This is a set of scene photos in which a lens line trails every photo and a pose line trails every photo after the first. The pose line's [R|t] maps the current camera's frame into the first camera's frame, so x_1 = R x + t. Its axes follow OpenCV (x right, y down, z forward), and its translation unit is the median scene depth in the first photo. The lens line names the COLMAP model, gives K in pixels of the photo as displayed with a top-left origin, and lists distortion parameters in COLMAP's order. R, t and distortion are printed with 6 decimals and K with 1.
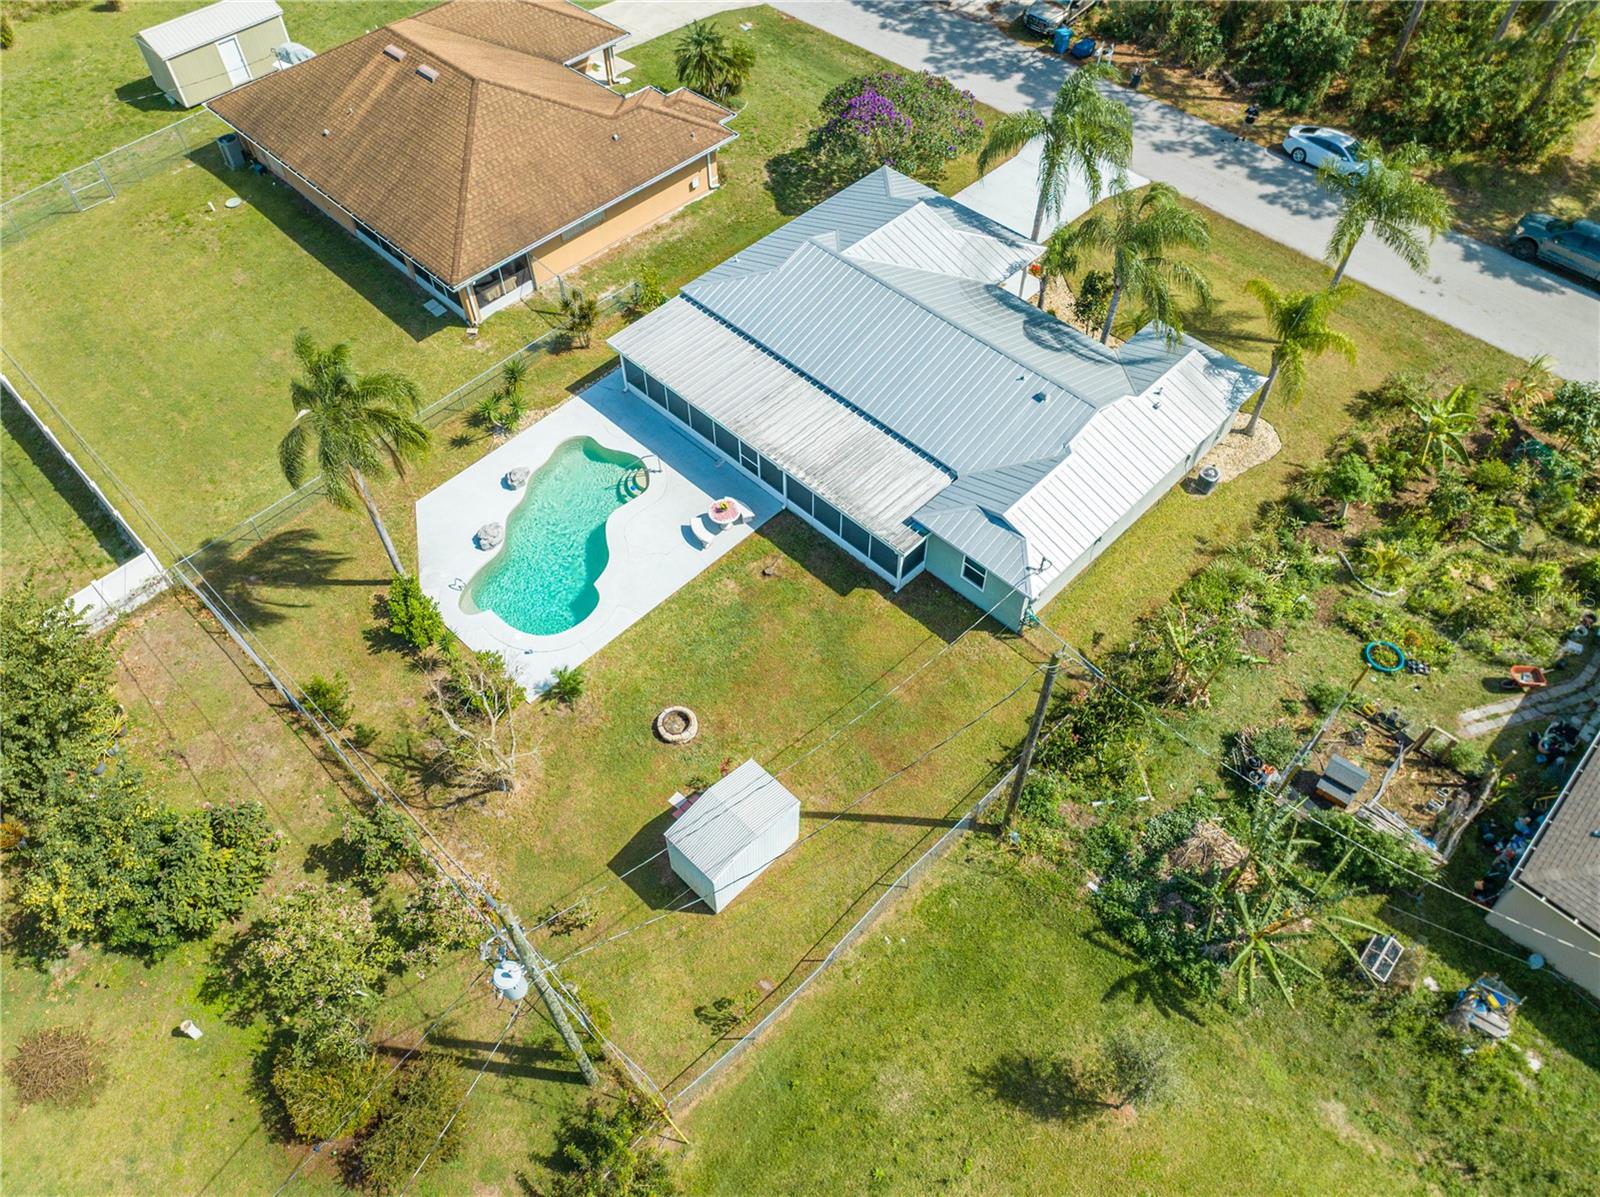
lens RADIAL K [[1128.3, 0, 799.1], [0, 1128.3, 590.6], [0, 0, 1]] dist [-0.039979, 0.003194]
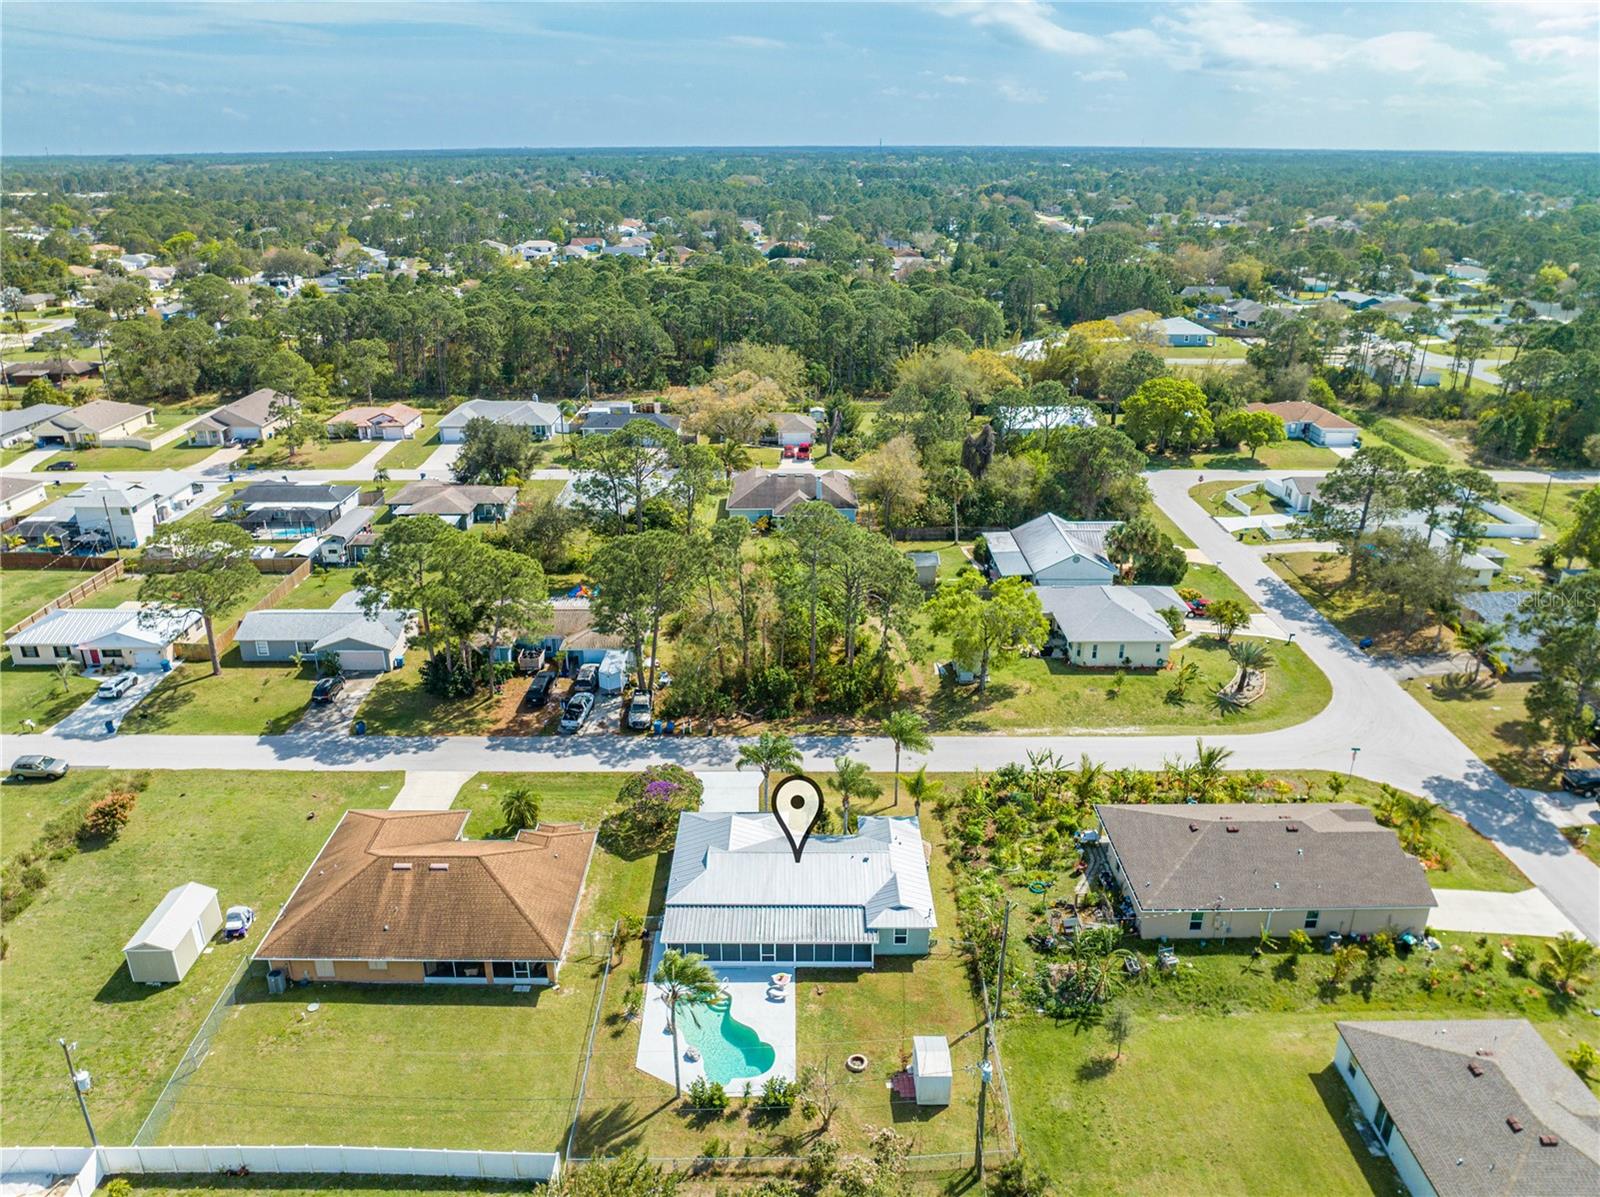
lens RADIAL K [[1117.3, 0, 800.0], [0, 1117.3, 598.5], [0, 0, 1]] dist [-0.011110, -0.063268]
pose [[0.712583, -0.252053, 0.654748, -1.175546], [0.551953, 0.777500, -0.301399, 0.016088], [-0.433098, 0.576162, 0.693155, -0.742605]]
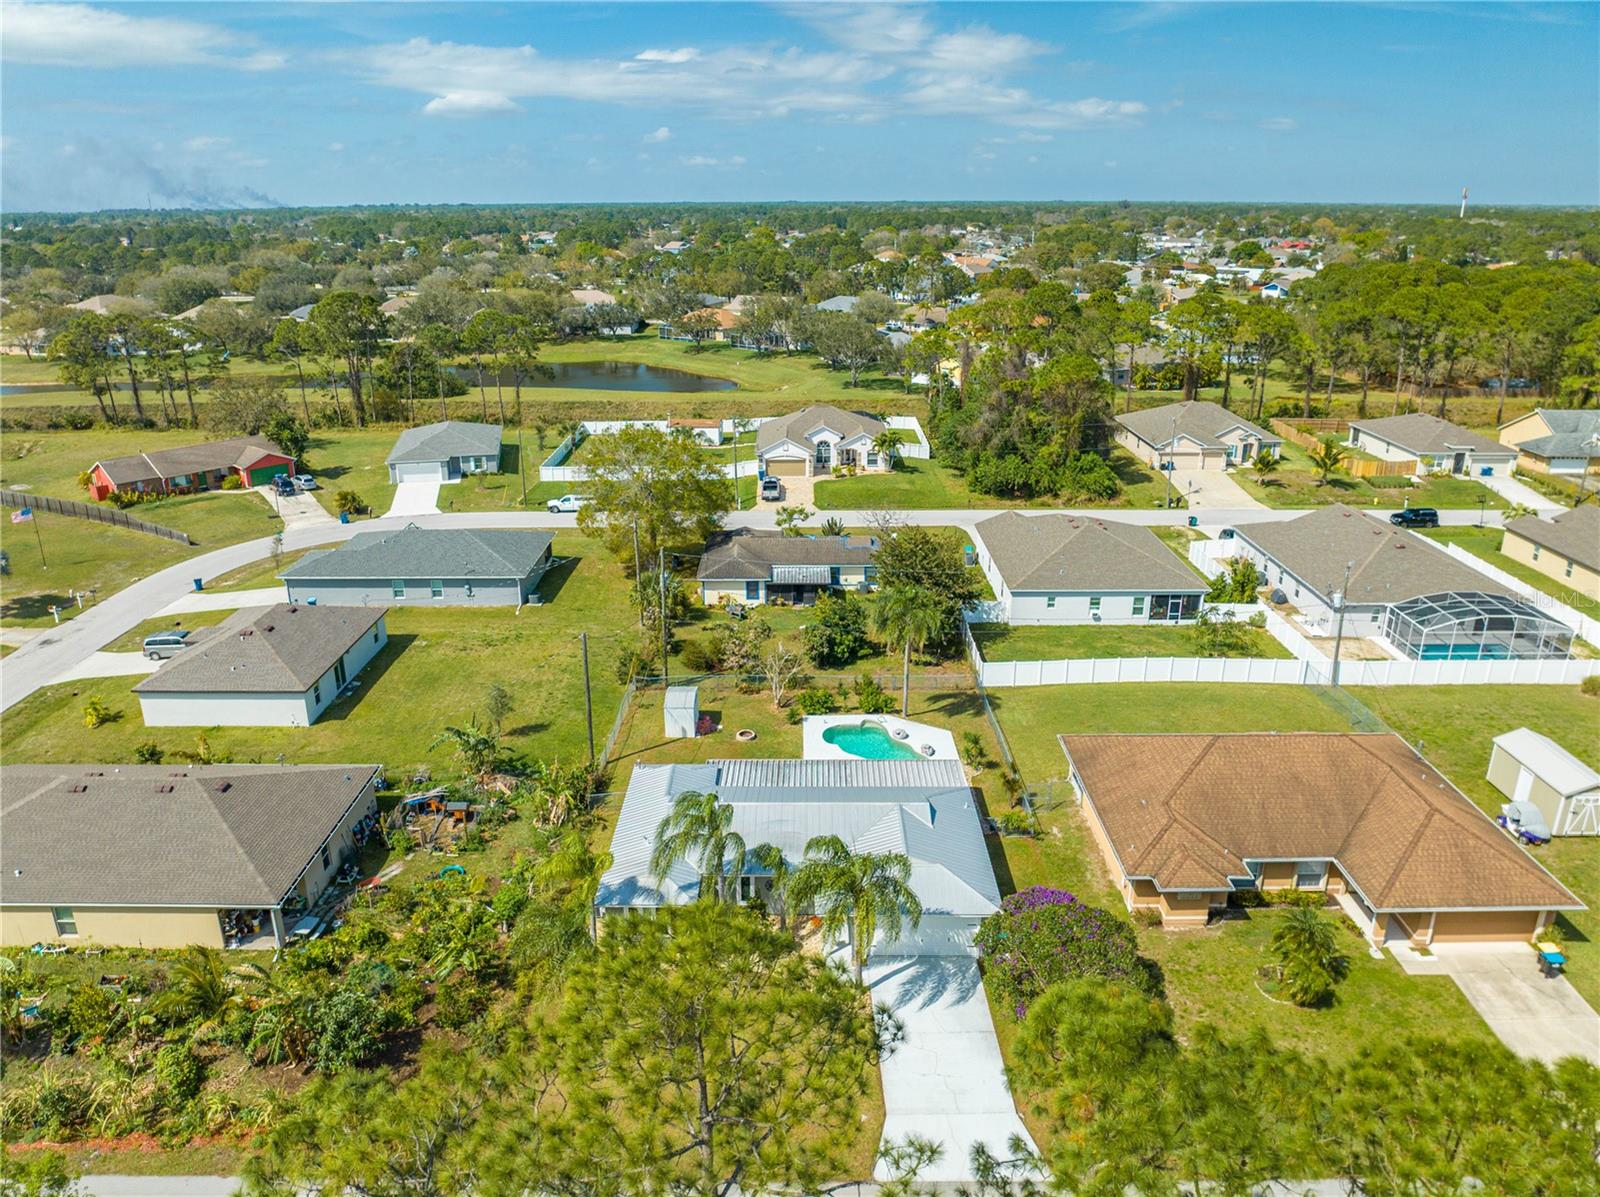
lens RADIAL K [[1128.3, 0, 799.1], [0, 1128.3, 590.6], [0, 0, 1]] dist [-0.039979, 0.003194]
pose [[-0.713995, 0.242946, -0.656649, 1.079277], [-0.547307, 0.391242, 0.739855, -1.518555], [0.436653, 0.887641, -0.146379, 1.033157]]
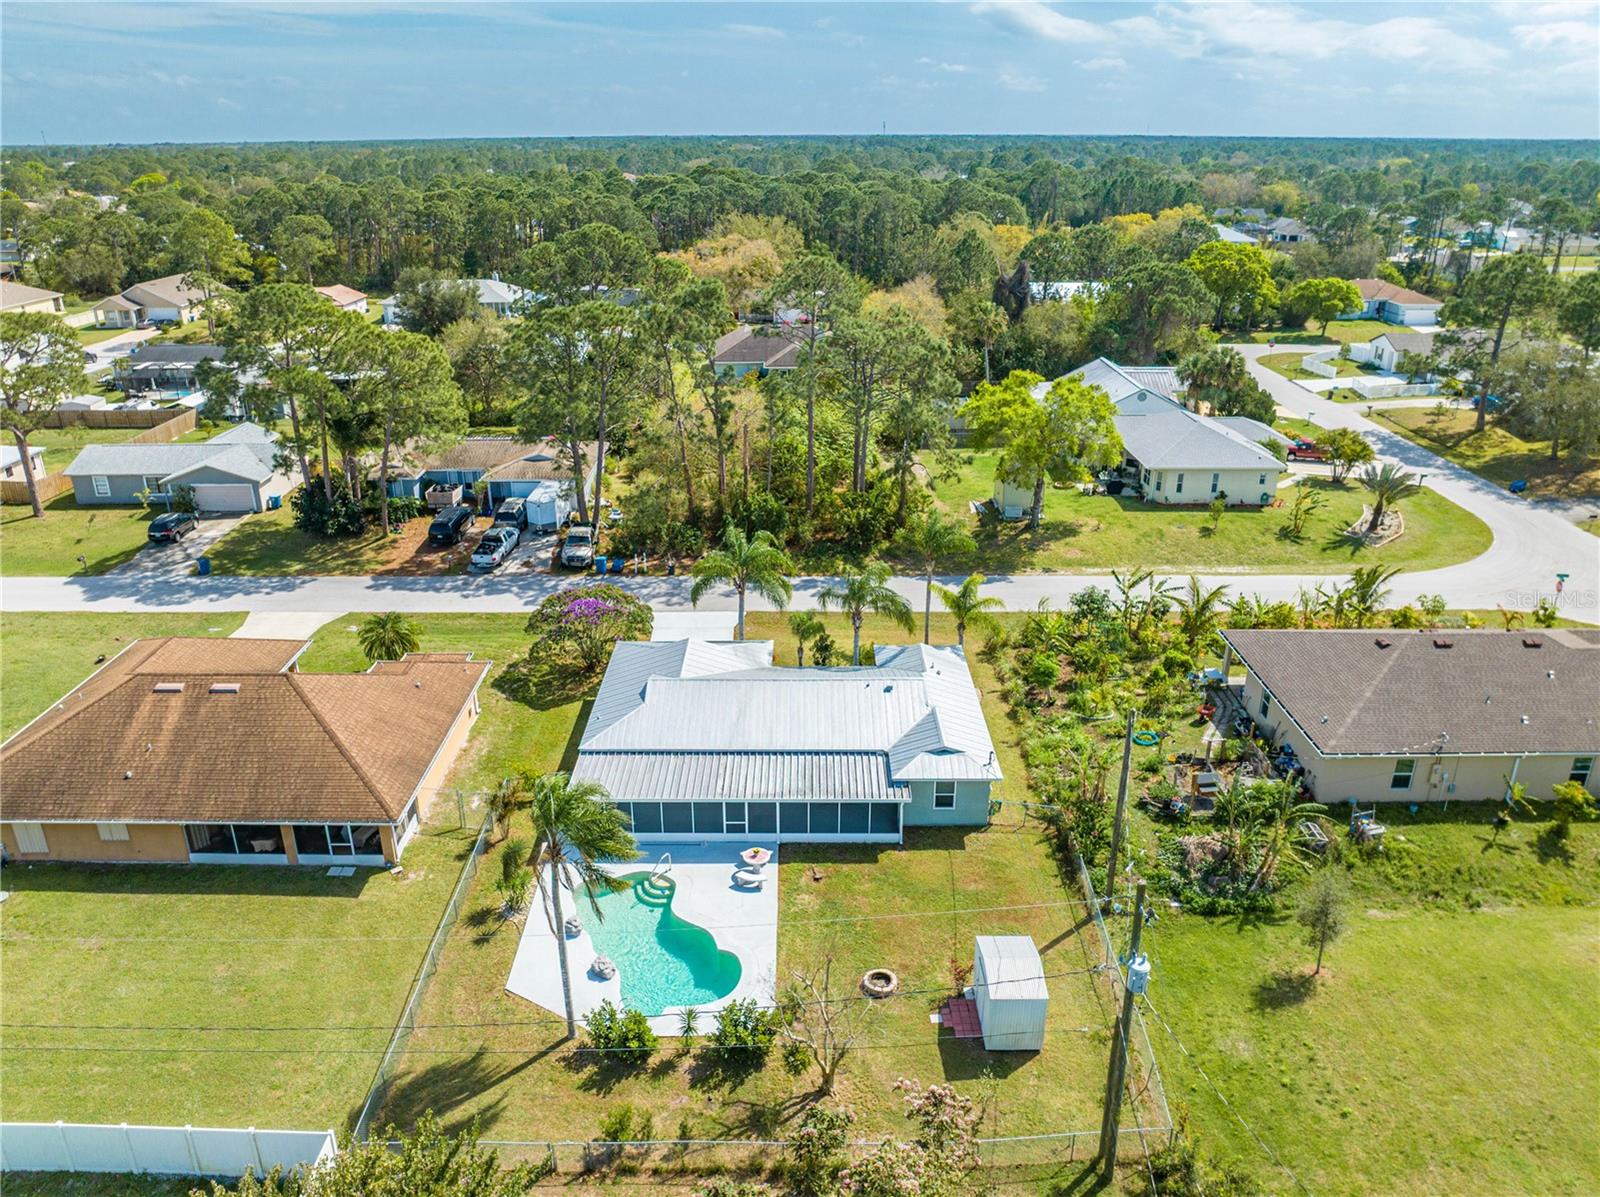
lens RADIAL K [[1128.3, 0, 799.1], [0, 1128.3, 590.6], [0, 0, 1]] dist [-0.039979, 0.003194]
pose [[0.714830, -0.255968, 0.650768, -0.771736], [0.552040, 0.777807, -0.300446, 0.098432], [-0.429267, 0.574017, 0.697305, -0.020776]]
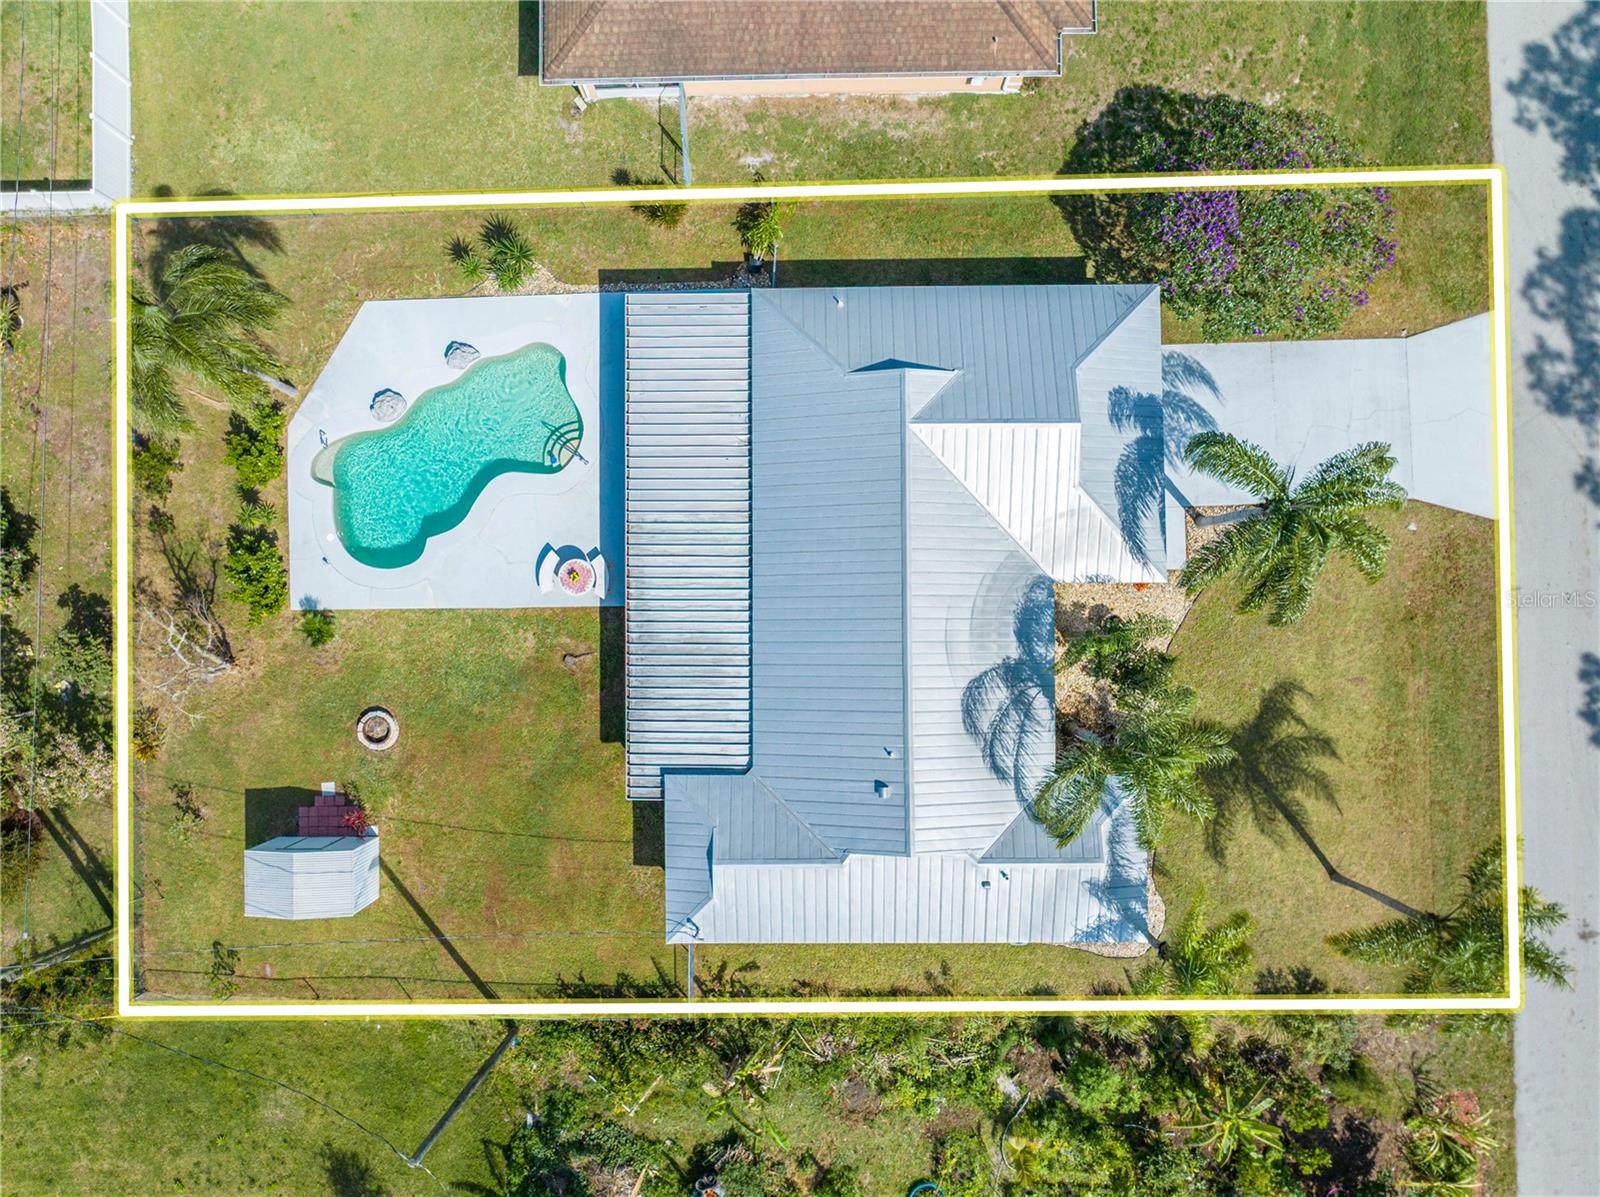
lens RADIAL K [[1115.9, 0, 750.5], [0, 1115.9, 622.0], [0, 0, 1]] dist [-0.091509, 0.069561]
pose [[0.706633, 0.707306, -0.019706, 0.074758], [-0.553737, 0.570118, 0.606911, -0.677022], [0.440506, -0.417951, 0.794526, 0.367438]]
